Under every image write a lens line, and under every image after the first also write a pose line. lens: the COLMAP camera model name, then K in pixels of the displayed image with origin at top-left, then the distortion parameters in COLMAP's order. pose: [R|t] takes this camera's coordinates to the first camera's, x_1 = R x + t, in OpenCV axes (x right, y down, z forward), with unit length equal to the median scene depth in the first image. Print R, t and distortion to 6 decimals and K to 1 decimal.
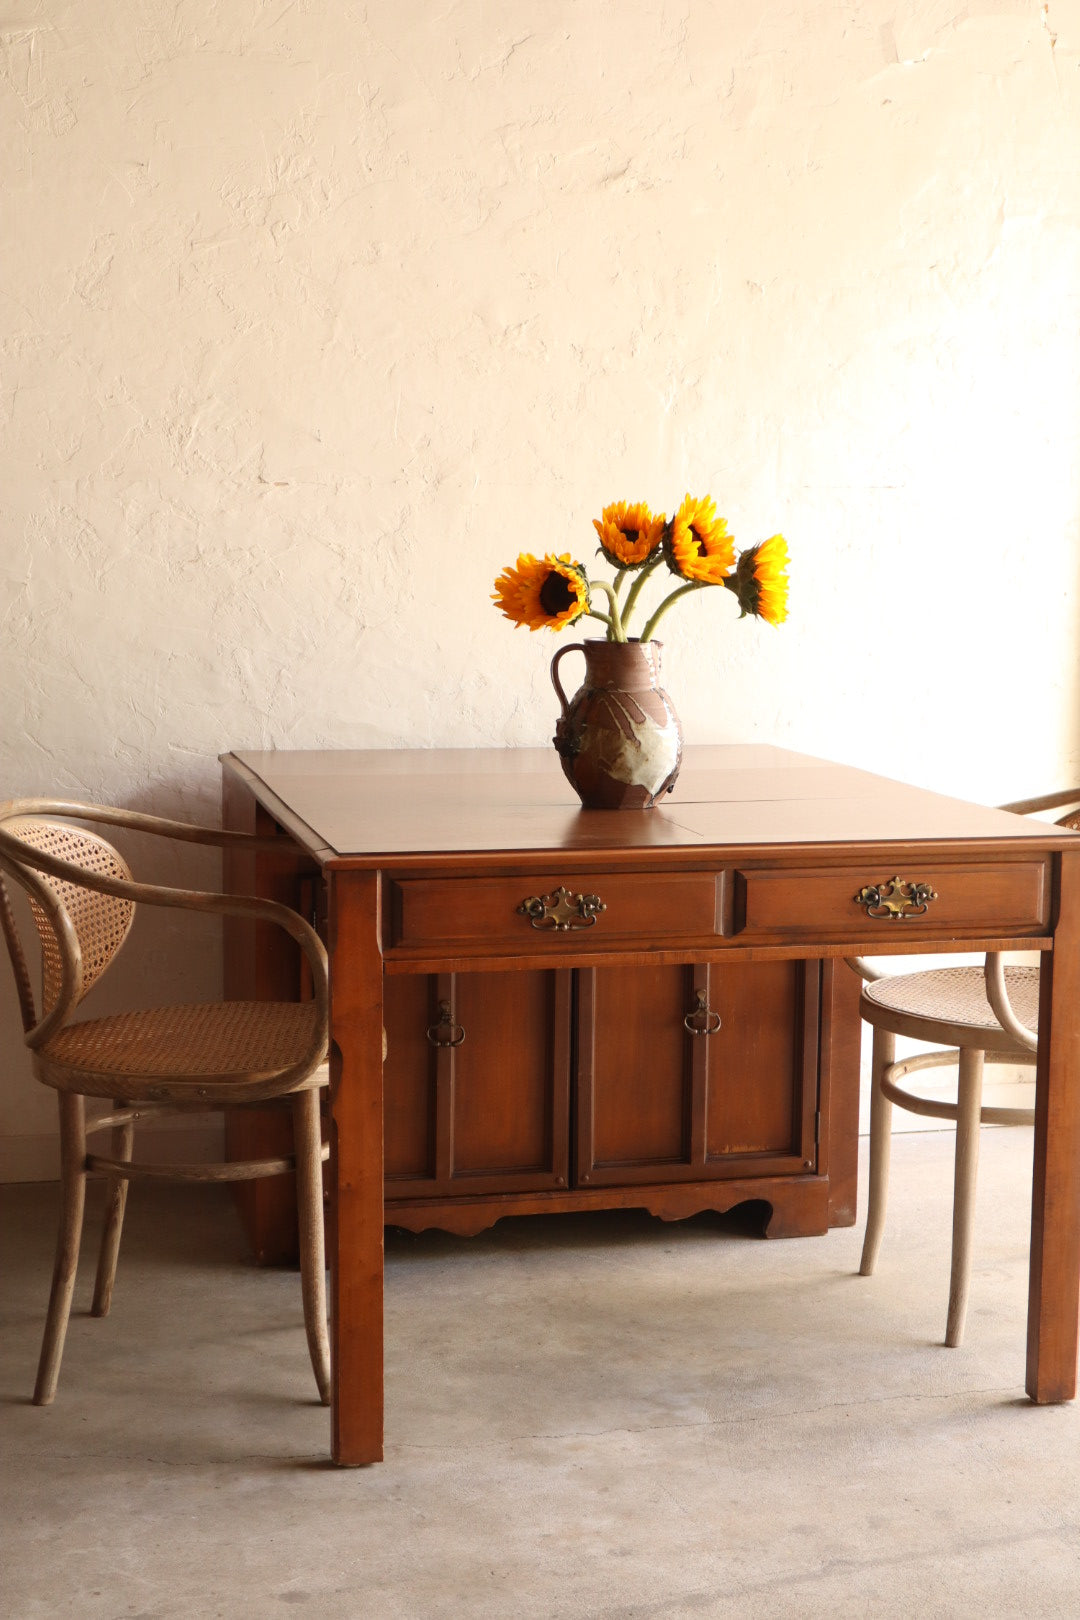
lens RADIAL K [[2284.5, 0, 542.5], [0, 2284.5, 819.4], [0, 0, 1]] dist [0.018596, 0.054763]
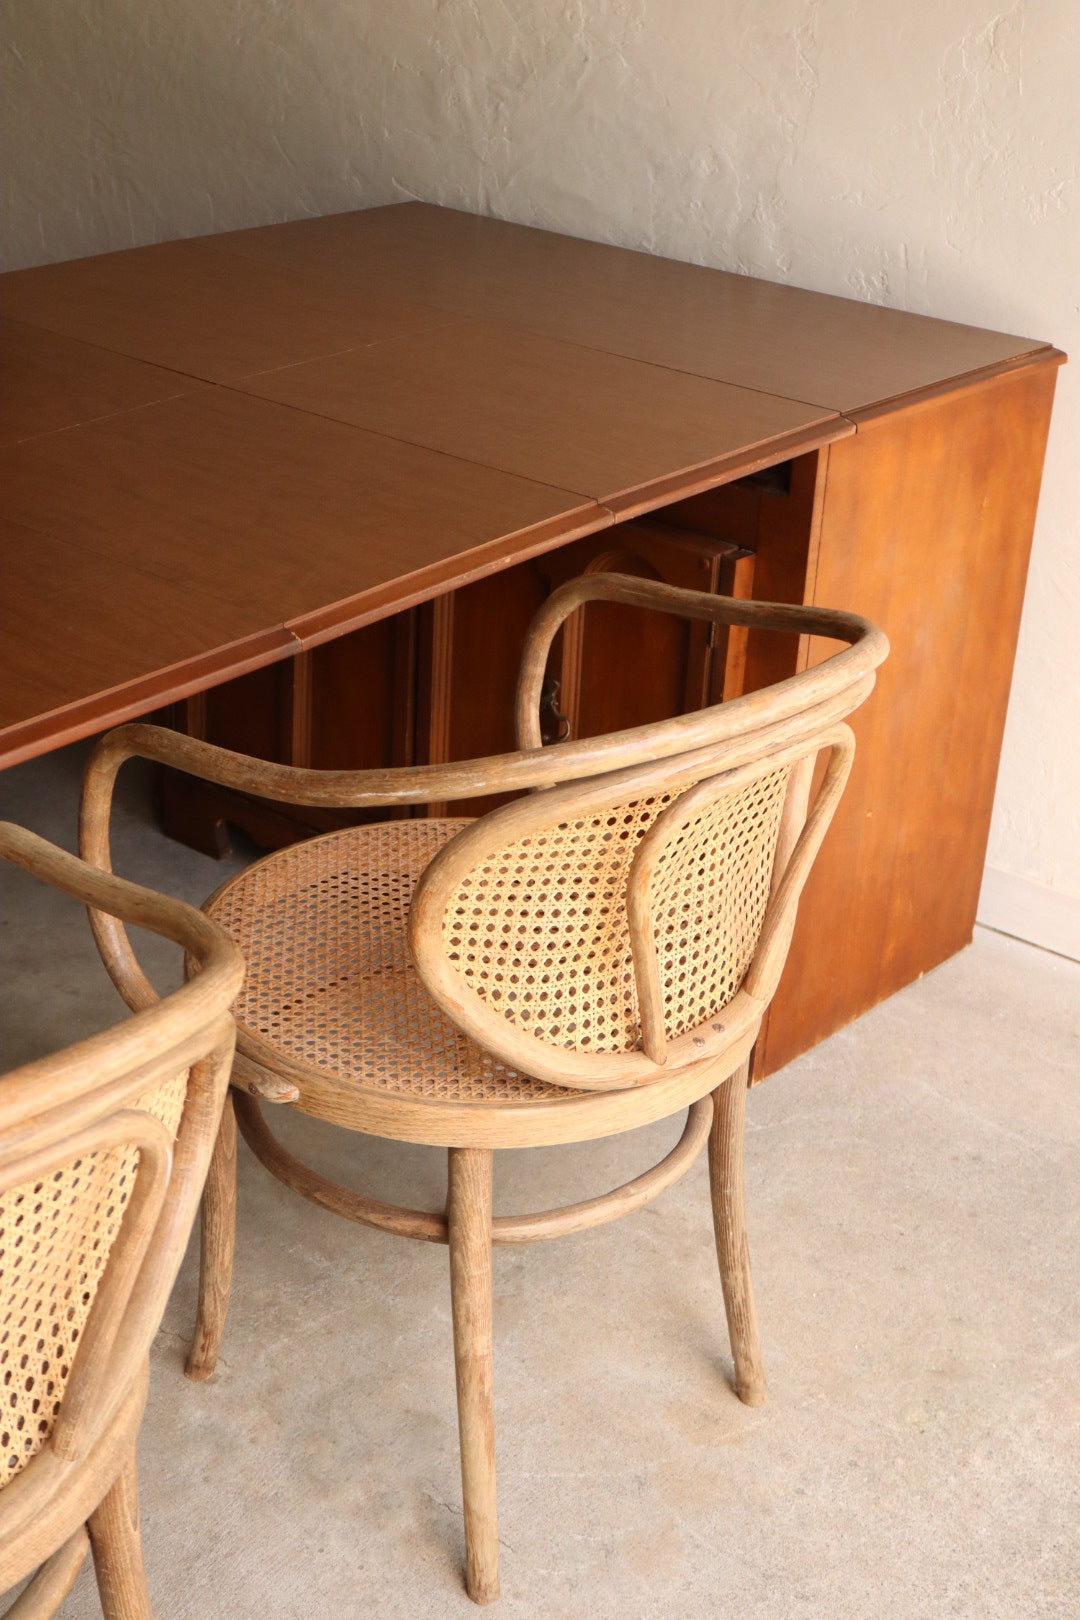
lens RADIAL K [[2331.1, 0, 545.4], [0, 2331.1, 814.0], [0, 0, 1]] dist [0.021745, 0.100802]
pose [[0.597324, 0.366074, -0.713578, 0.552393], [-0.146209, 0.924543, 0.351913, -0.127209], [0.788560, -0.105874, 0.605776, 0.538616]]
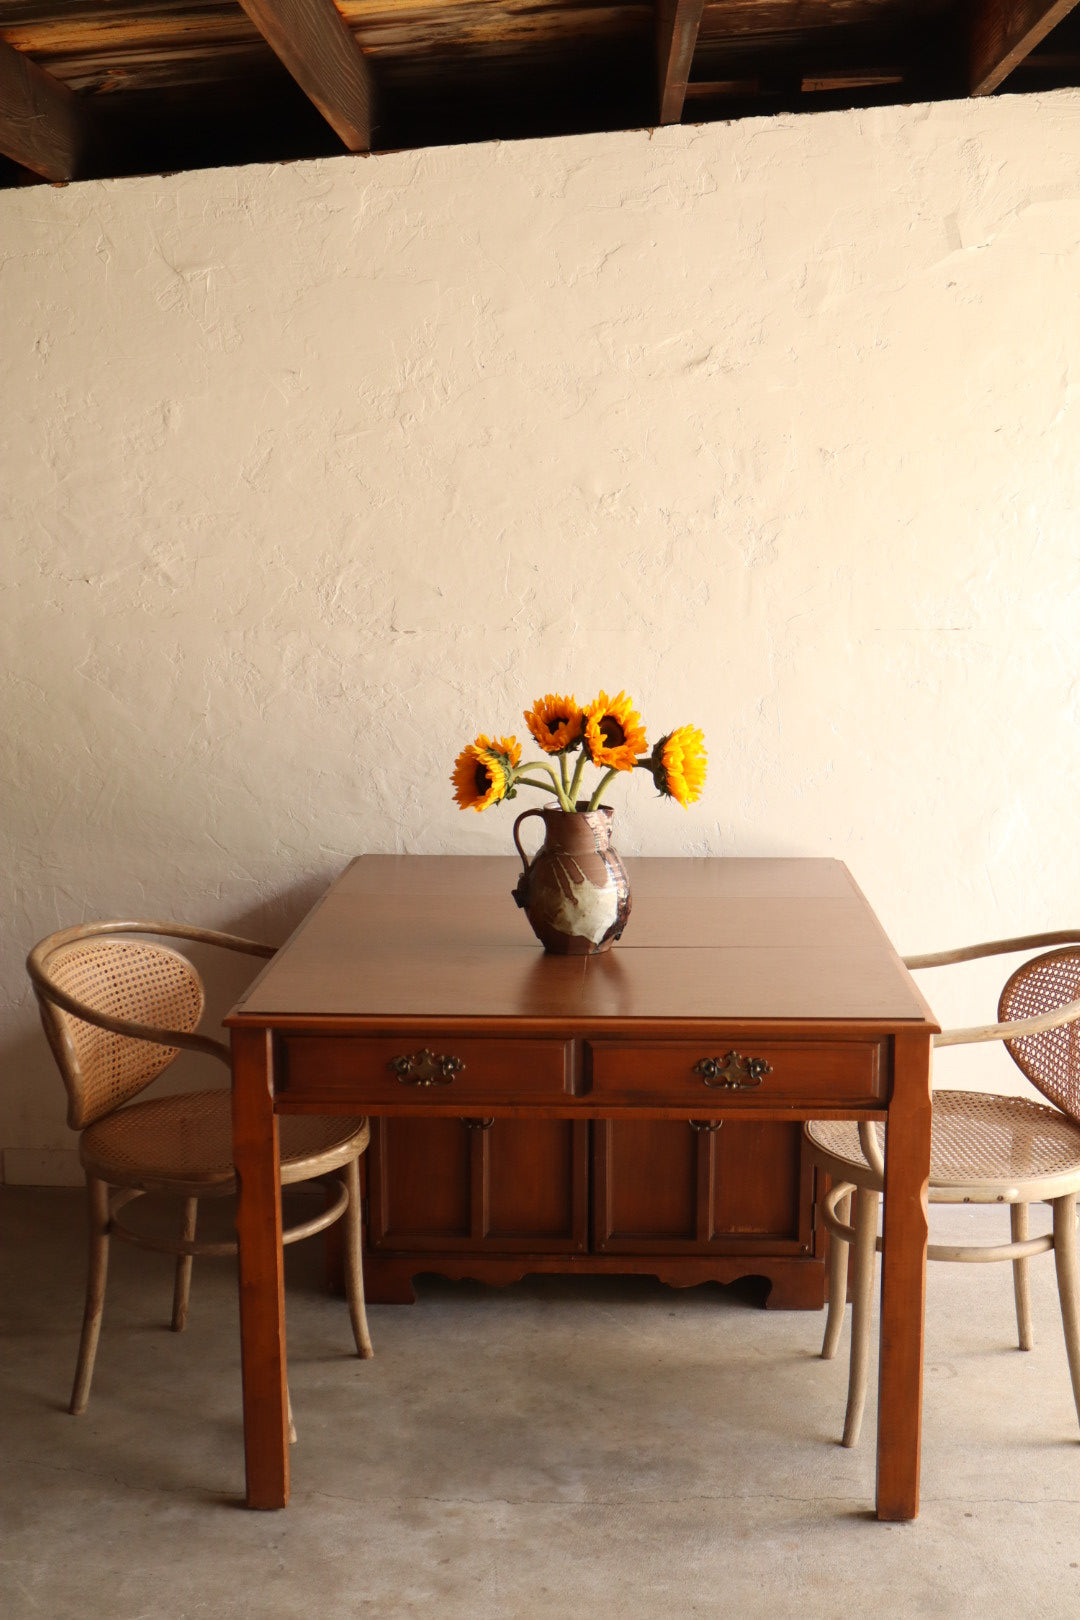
lens RADIAL K [[1917.0, 0, 547.5], [0, 1917.0, 813.5], [0, 0, 1]] dist [-0.046360, 0.078731]
pose [[0.960696, 0.033096, -0.275623, 0.239413], [-0.025226, 0.999168, 0.032053, -0.088248], [0.276455, -0.023841, 0.960731, 0.059633]]
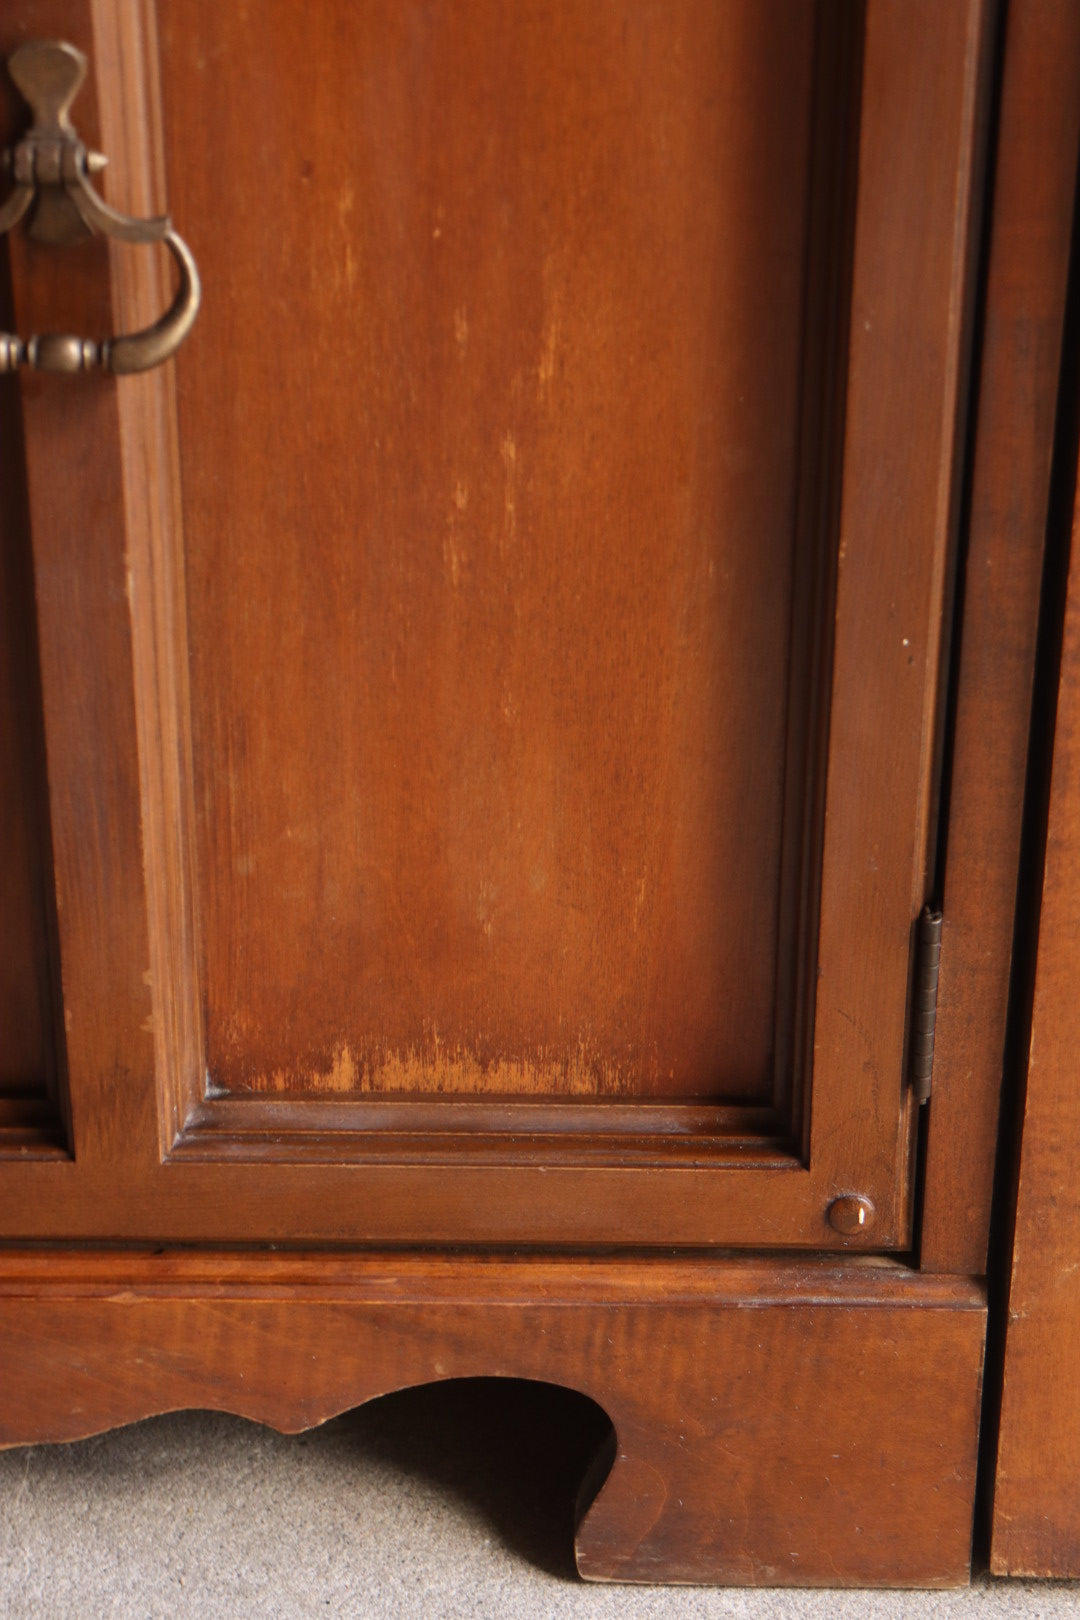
lens RADIAL K [[3193.2, 0, 541.5], [0, 3193.2, 809.9], [0, 0, 1]] dist [0.058885, 0.315905]
pose [[0.965896, 0.111531, -0.233679, 0.139364], [-0.028829, 0.943189, 0.331005, 0.050922], [0.257320, -0.312979, 0.914237, 0.775834]]
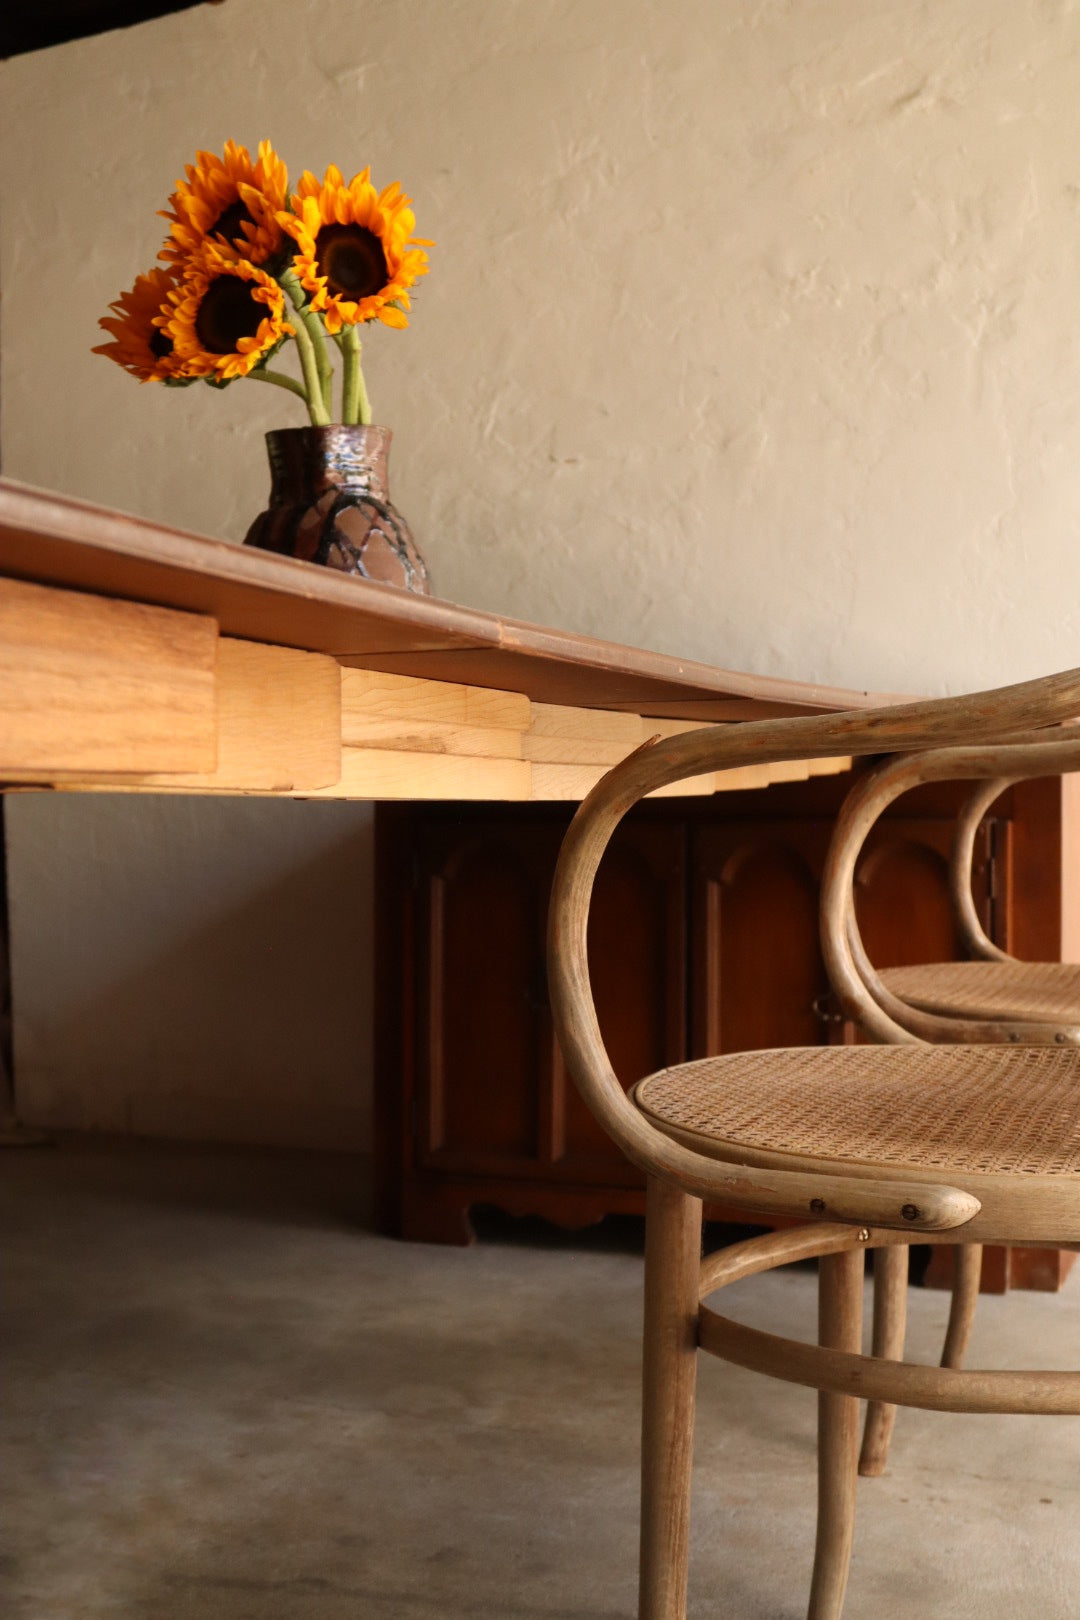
lens RADIAL K [[1935.9, 0, 541.1], [0, 1935.9, 816.3], [0, 0, 1]] dist [-0.037995, 0.029456]
pose [[0.816045, -0.003164, -0.577979, 0.368540], [-0.063332, 0.993474, -0.094857, 0.088658], [0.574508, 0.114012, 0.810520, 0.340196]]
